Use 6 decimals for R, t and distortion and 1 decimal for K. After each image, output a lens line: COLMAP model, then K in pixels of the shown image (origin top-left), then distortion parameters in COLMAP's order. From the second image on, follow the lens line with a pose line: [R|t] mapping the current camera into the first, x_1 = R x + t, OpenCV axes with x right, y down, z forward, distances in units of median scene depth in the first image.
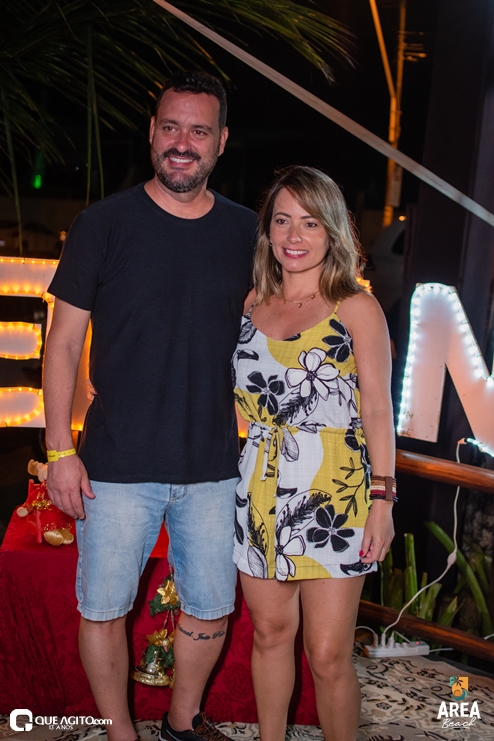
lens RADIAL K [[1131.4, 0, 255.0], [0, 1131.4, 381.7], [0, 0, 1]] dist [-0.144712, 0.000000]
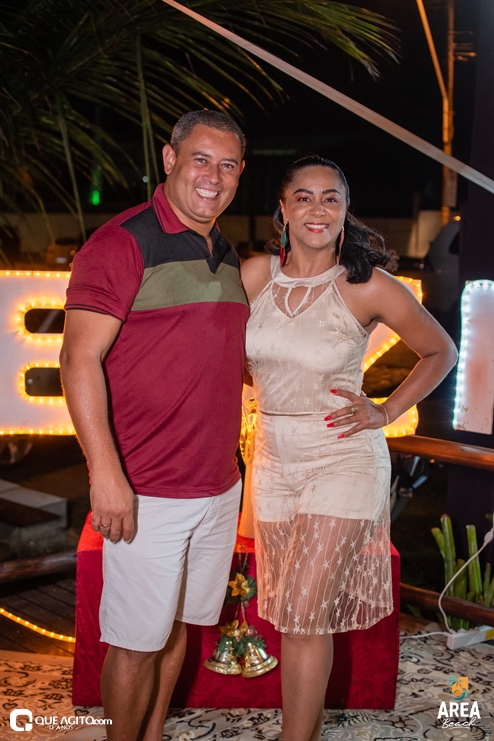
lens RADIAL K [[1131.4, 0, 240.8], [0, 1131.4, 372.6], [0, 0, 1]] dist [-0.144712, 0.000000]
pose [[0.996799, -0.039747, -0.069368, 0.005281], [0.038701, 0.999117, -0.016361, 0.005849], [0.069957, 0.013624, 0.997457, -0.042021]]
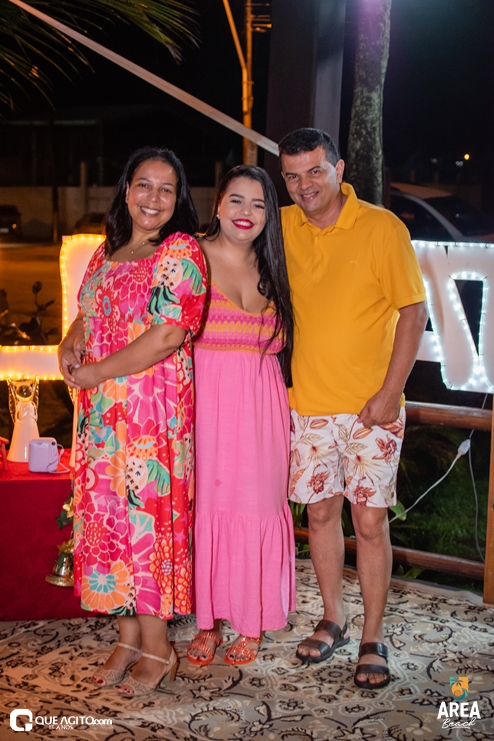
lens RADIAL K [[1131.4, 0, 242.7], [0, 1131.4, 363.7], [0, 0, 1]] dist [-0.144712, 0.000000]
pose [[0.992339, -0.070525, 0.101439, -0.007191], [0.069703, 0.997500, 0.011630, 0.029219], [-0.102005, -0.004470, 0.994774, -0.173005]]
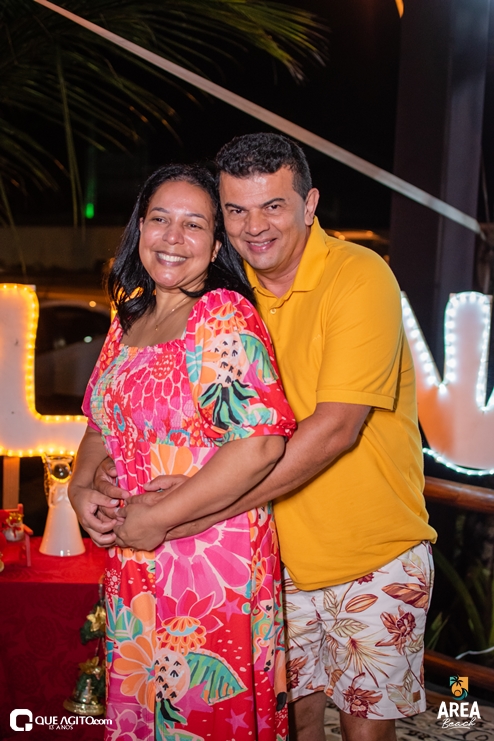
lens RADIAL K [[1131.4, 0, 251.7], [0, 1131.4, 373.4], [0, 0, 1]] dist [-0.144712, 0.000000]
pose [[0.997153, -0.044773, -0.060676, 0.106030], [0.043240, 0.998717, -0.026342, 0.005539], [0.061778, 0.023643, 0.997810, 0.030935]]
